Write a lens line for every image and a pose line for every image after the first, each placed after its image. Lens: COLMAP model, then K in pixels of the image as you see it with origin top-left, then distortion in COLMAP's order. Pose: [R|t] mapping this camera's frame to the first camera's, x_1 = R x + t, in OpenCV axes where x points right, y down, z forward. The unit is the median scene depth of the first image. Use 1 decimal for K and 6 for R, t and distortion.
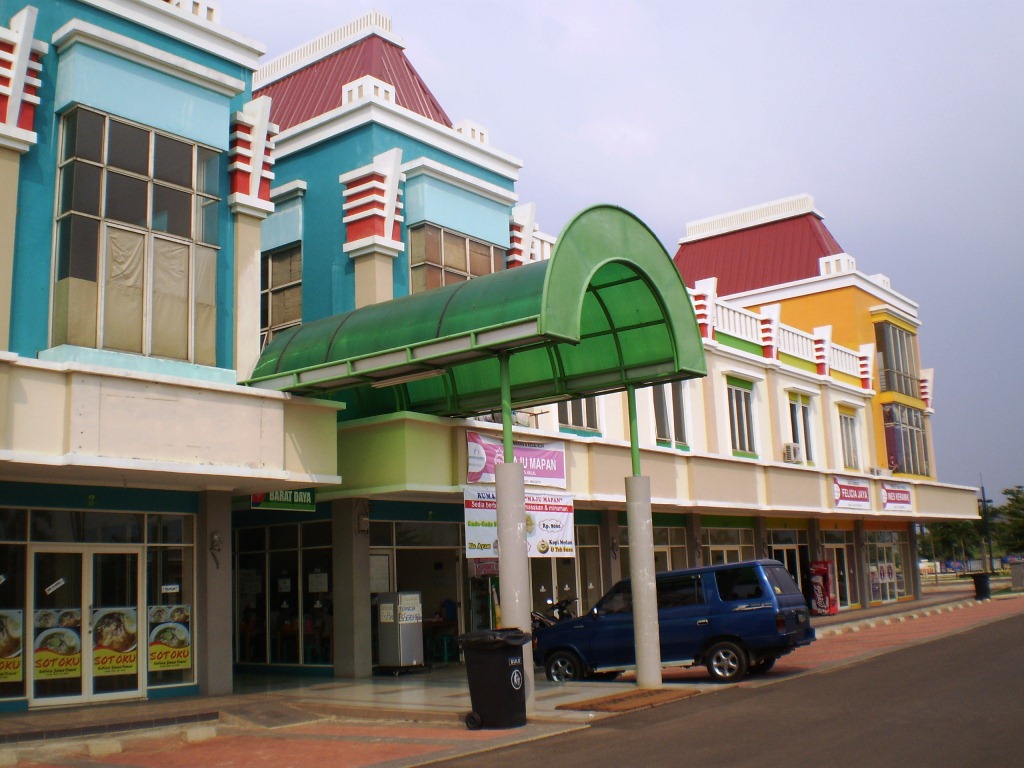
lens RADIAL K [[1119.4, 0, 542.7], [0, 1119.4, 377.6], [0, 0, 1]] dist [-0.120818, 0.000000]
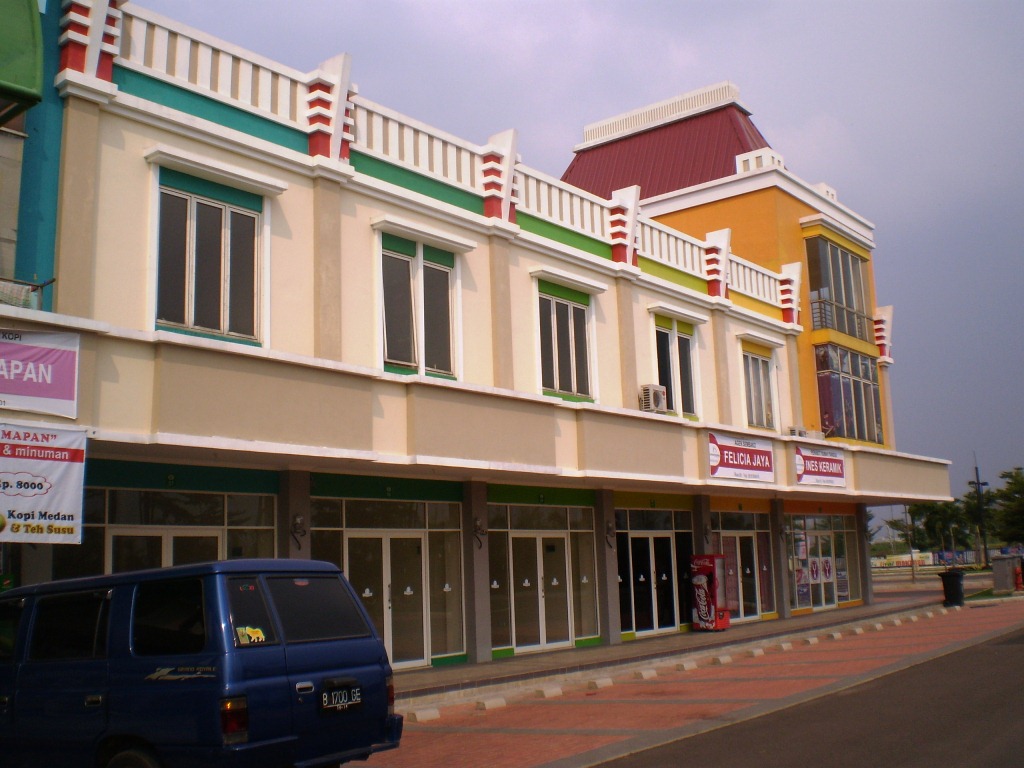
lens RADIAL K [[1119.4, 0, 522.7], [0, 1119.4, 375.6], [0, 0, 1]] dist [-0.120818, 0.000000]
pose [[0.999538, 0.005640, -0.029876, 0.159623], [-0.005284, 0.999915, 0.011961, 0.044177], [0.029941, -0.011797, 0.999482, 0.293191]]
